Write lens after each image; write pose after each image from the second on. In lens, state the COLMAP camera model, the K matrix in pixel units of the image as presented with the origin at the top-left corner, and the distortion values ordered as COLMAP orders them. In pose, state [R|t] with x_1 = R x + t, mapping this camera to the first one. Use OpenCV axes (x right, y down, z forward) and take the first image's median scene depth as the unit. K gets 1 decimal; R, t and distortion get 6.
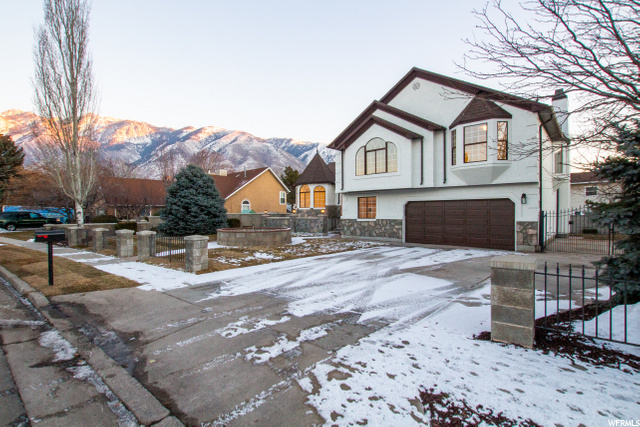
lens RADIAL K [[302.9, 0, 323.7], [0, 302.9, 211.4], [0, 0, 1]] dist [-0.030828, 0.001428]
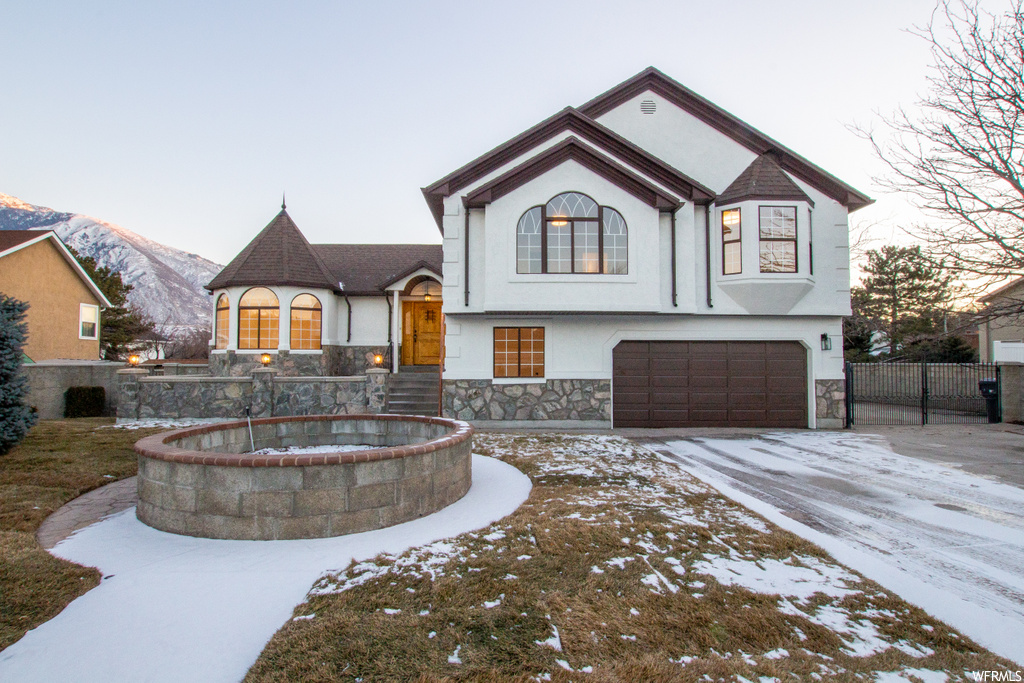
lens RADIAL K [[484.6, 0, 511.7], [0, 484.6, 347.4], [0, 0, 1]] dist [-0.030828, 0.001428]
pose [[0.732981, 0.026596, 0.679729, -0.354899], [-0.006032, 0.999450, -0.032602, 0.003167], [-0.680222, 0.019797, 0.732739, 0.551974]]
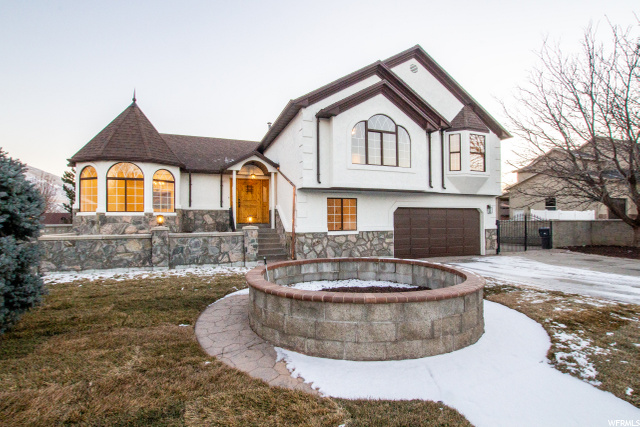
lens RADIAL K [[302.9, 0, 320.9], [0, 302.9, 219.3], [0, 0, 1]] dist [-0.030828, 0.001428]
pose [[0.457526, 0.006412, 0.889173, -0.504346], [0.001625, 0.999966, -0.008047, 0.003734], [-0.889195, 0.005127, 0.457500, 0.803083]]
